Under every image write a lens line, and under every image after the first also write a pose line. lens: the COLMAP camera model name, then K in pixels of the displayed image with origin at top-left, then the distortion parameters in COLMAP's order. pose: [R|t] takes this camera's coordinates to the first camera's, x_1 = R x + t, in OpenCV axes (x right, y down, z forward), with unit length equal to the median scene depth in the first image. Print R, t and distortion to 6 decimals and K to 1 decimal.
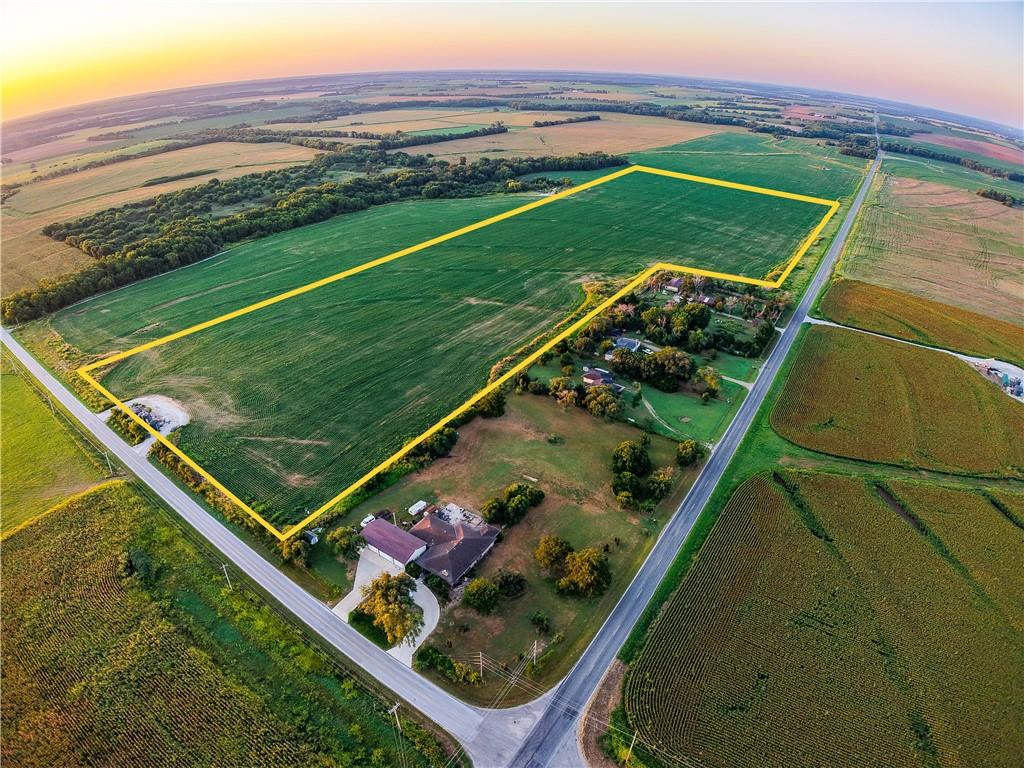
lens RADIAL K [[595.1, 0, 512.0], [0, 595.1, 384.0], [0, 0, 1]] dist [-0.179749, 0.023267]
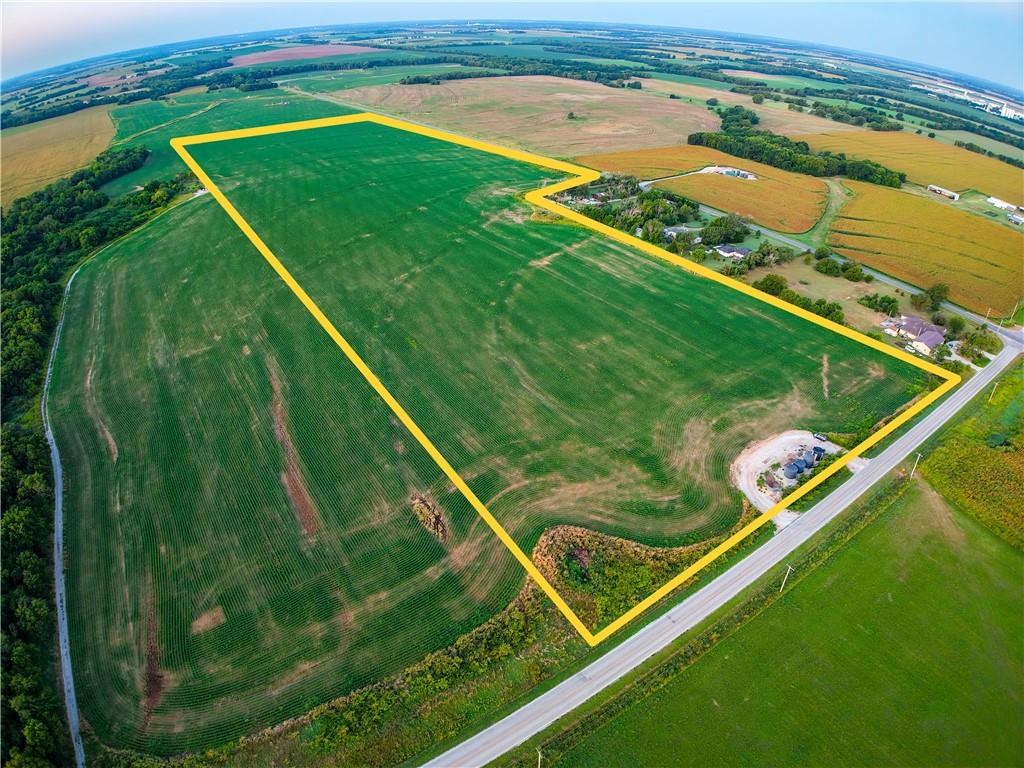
lens RADIAL K [[595.1, 0, 512.0], [0, 595.1, 384.0], [0, 0, 1]] dist [-0.179749, 0.023267]
pose [[0.377540, -0.518746, 0.767050, -0.866468], [0.450872, 0.826510, 0.337040, -0.305029], [-0.808813, 0.218595, 0.545929, 0.549226]]
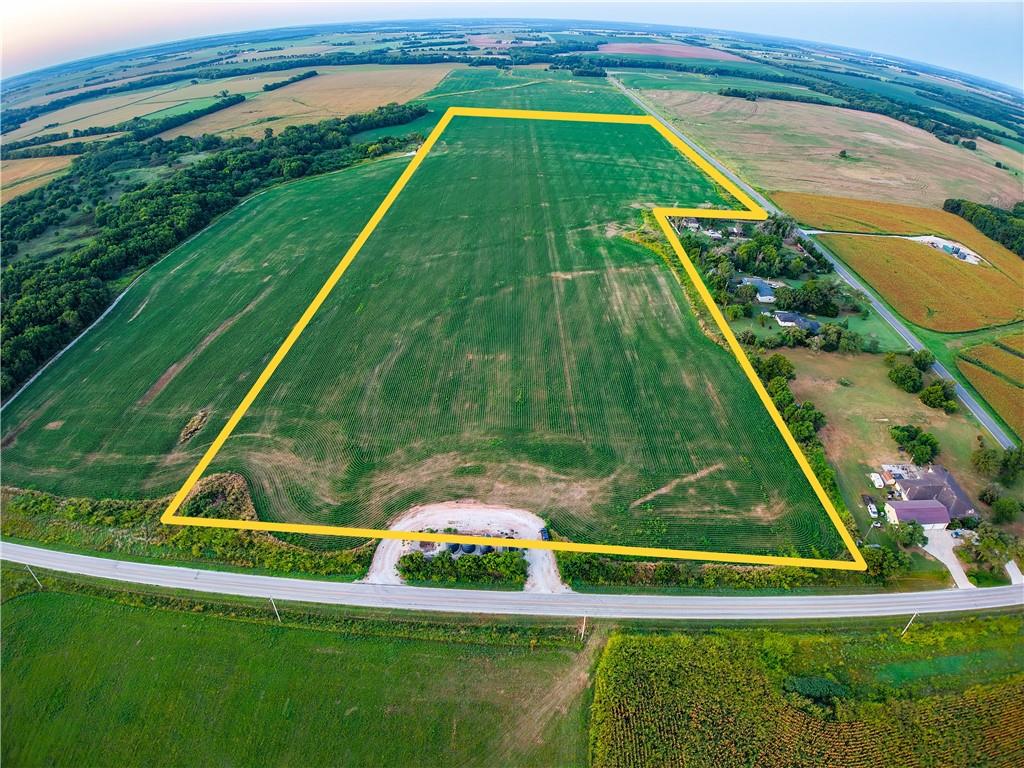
lens RADIAL K [[595.1, 0, 512.0], [0, 595.1, 384.0], [0, 0, 1]] dist [-0.179749, 0.023267]
pose [[0.846884, -0.296627, 0.441361, -0.551161], [0.259568, 0.954966, 0.143749, -0.127015], [-0.464125, -0.007176, 0.885741, 0.239662]]
